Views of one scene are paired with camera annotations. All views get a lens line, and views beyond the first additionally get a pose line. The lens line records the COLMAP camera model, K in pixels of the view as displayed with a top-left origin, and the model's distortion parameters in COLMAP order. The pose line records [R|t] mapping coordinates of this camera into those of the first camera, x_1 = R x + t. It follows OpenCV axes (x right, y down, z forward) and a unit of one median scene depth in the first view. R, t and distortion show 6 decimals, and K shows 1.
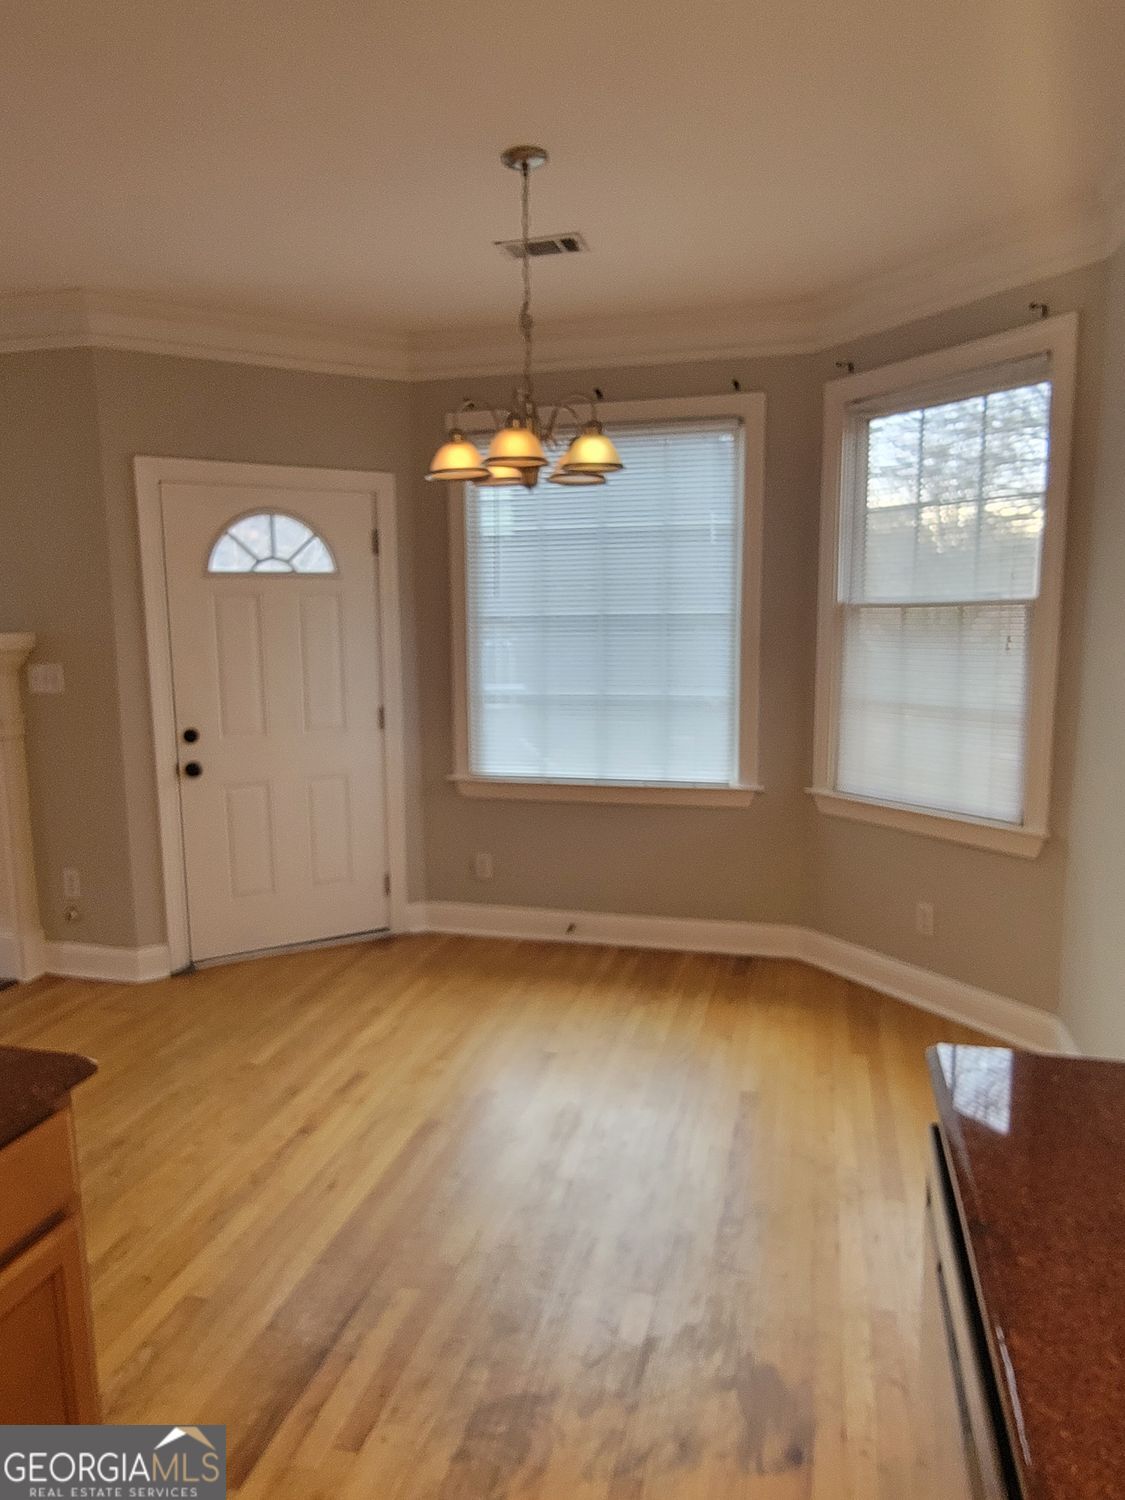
lens RADIAL K [[997.1, 0, 564.2], [0, 997.1, 758.2], [0, 0, 1]] dist [-0.004947, 0.000074]
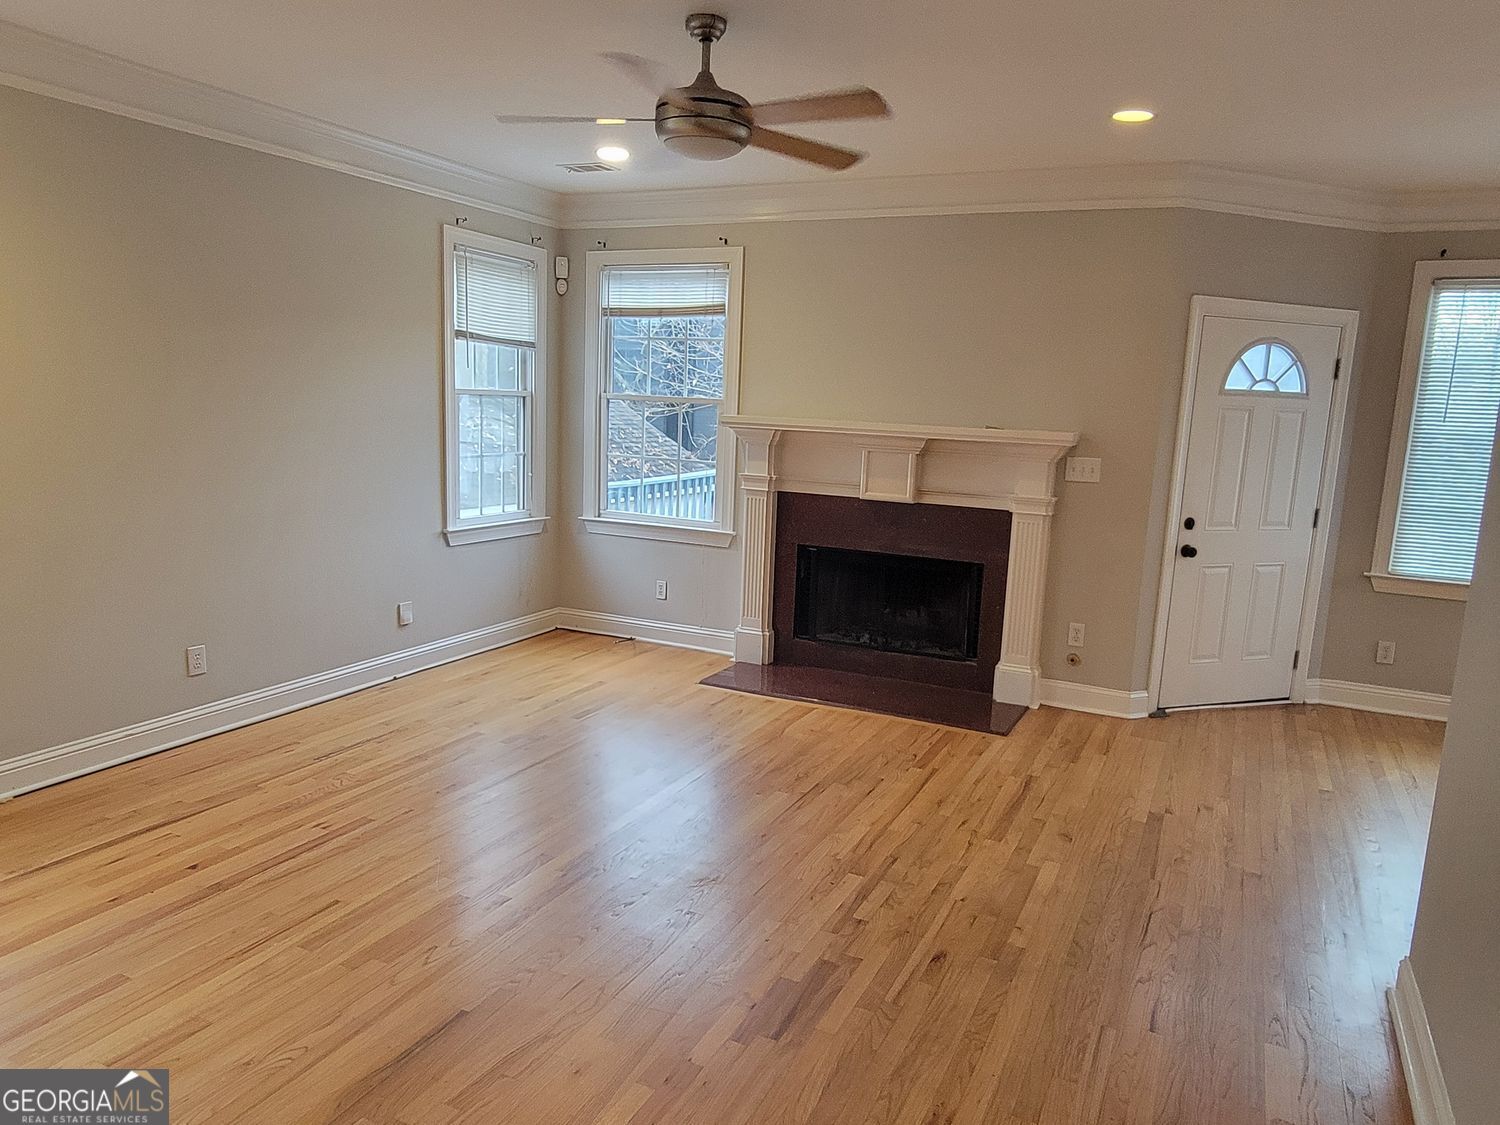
lens RADIAL K [[997.1, 0, 761.7], [0, 997.1, 566.8], [0, 0, 1]] dist [-0.004947, 0.000074]
pose [[0.977881, 0.079945, -0.193279, -0.636277], [-0.076436, 0.996747, 0.025560, 0.039267], [0.194694, -0.010222, 0.980811, -0.298167]]
